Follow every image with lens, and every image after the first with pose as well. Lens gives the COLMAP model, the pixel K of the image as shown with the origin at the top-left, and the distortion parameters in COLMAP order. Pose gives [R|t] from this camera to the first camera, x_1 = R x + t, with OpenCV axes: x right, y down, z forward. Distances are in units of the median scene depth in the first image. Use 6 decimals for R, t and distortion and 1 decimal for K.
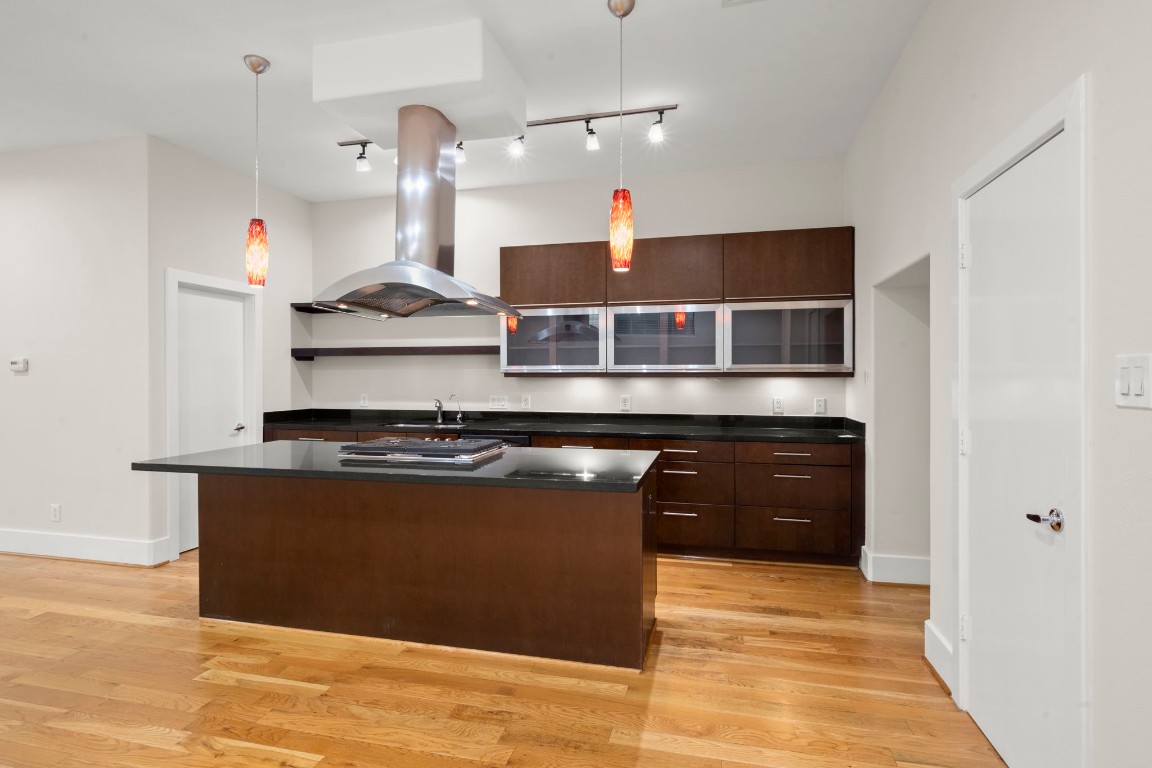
lens RADIAL K [[575.1, 0, 573.5], [0, 575.1, 376.9], [0, 0, 1]] dist [-0.001061, -0.000068]
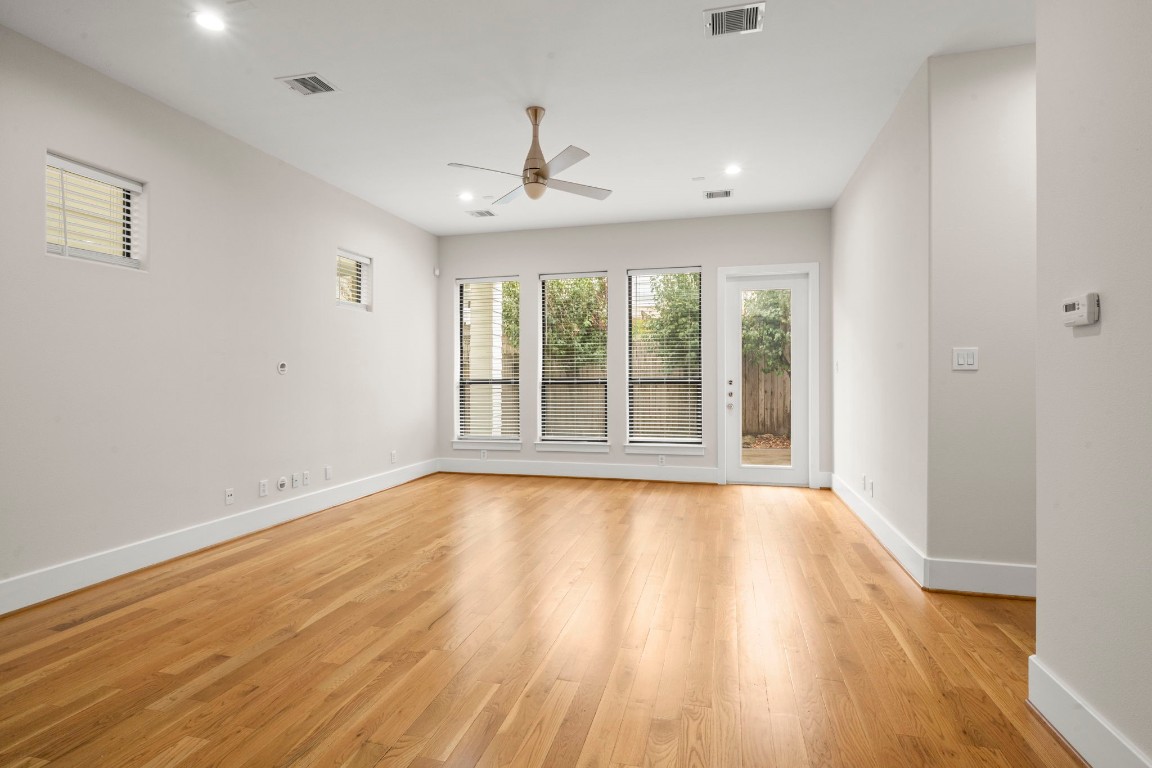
lens RADIAL K [[575.1, 0, 573.5], [0, 575.1, 376.9], [0, 0, 1]] dist [-0.001061, -0.000068]
pose [[-0.018739, 0.002285, -0.999822, -0.533512], [0.002732, 0.999994, 0.002235, 0.025918], [0.999821, -0.002689, -0.018745, 0.632316]]
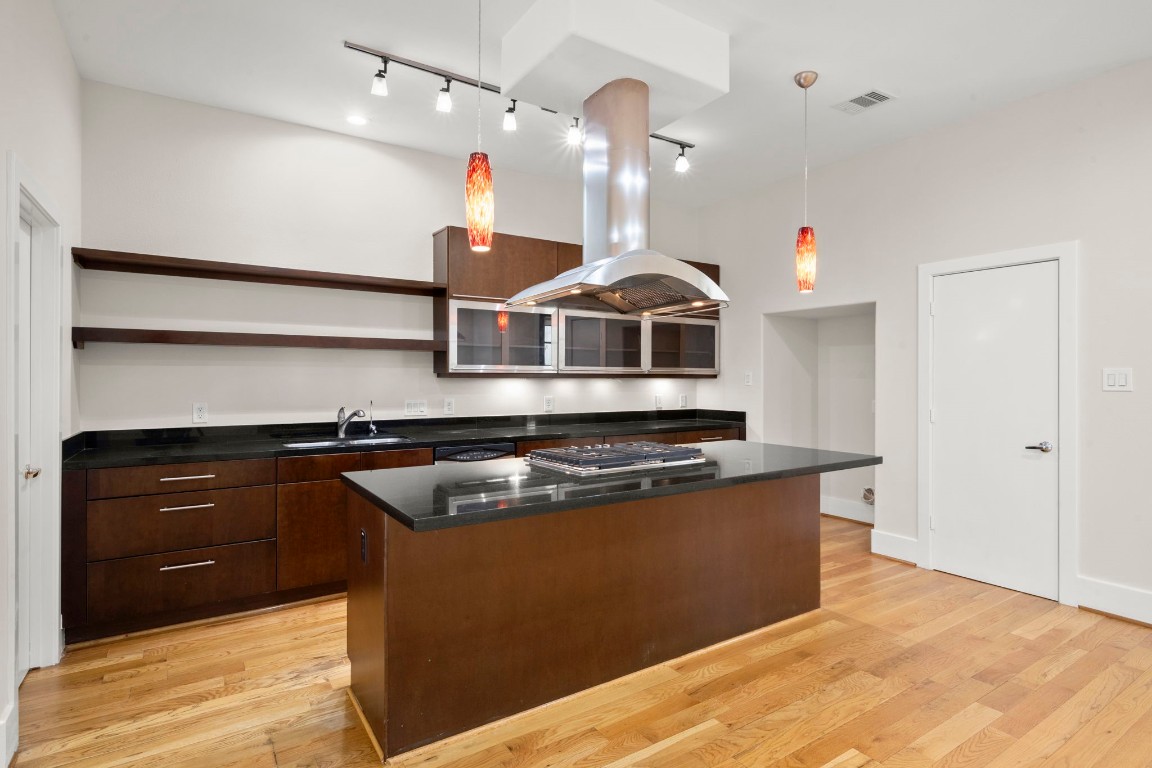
lens RADIAL K [[587.3, 0, 576.6], [0, 587.3, 376.7], [0, 0, 1]] dist [0.000943, 0.000163]
pose [[0.684128, 0.003707, 0.729352, -0.711542], [-0.001982, 0.999993, -0.003223, 0.001294], [-0.729359, 0.000759, 0.684131, 0.297777]]
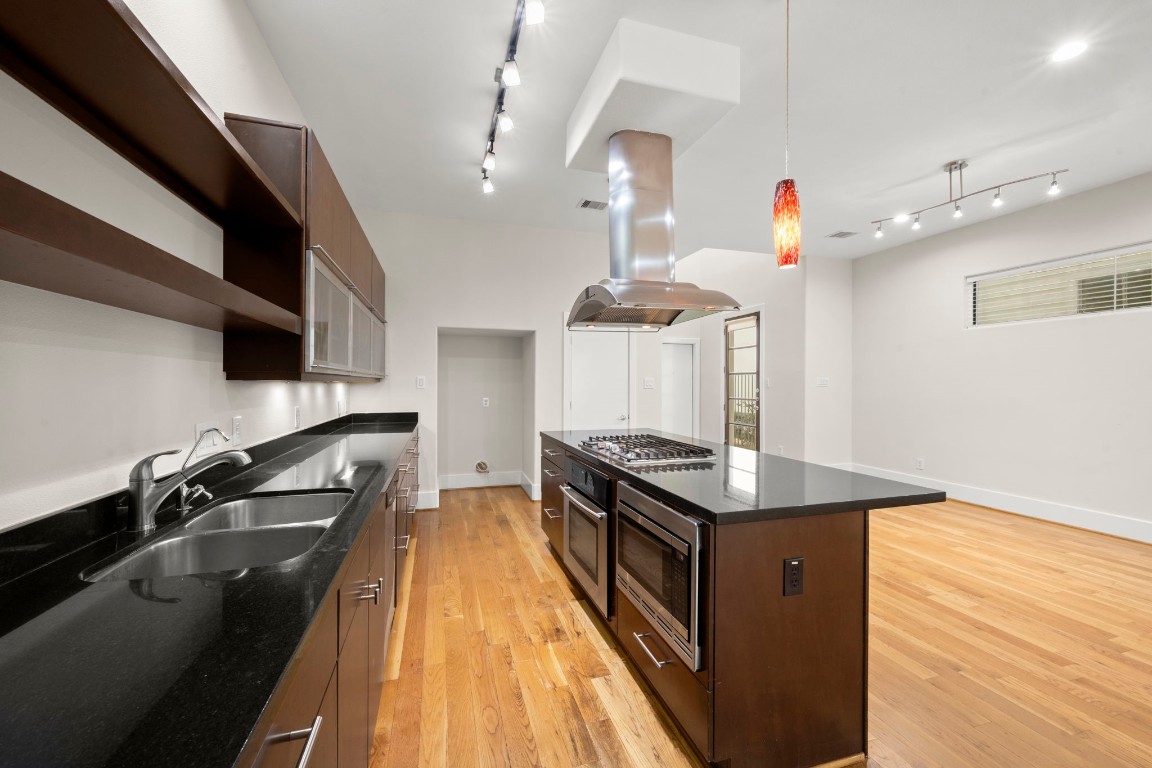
lens RADIAL K [[458.4, 0, 571.8], [0, 458.4, 383.0], [0, 0, 1]] dist [-0.000914, 0.000053]
pose [[-0.507533, 0.000349, 0.861632, -0.675496], [-0.000501, 1.000000, -0.000700, 0.002734], [-0.861632, -0.000787, -0.507533, 1.126892]]
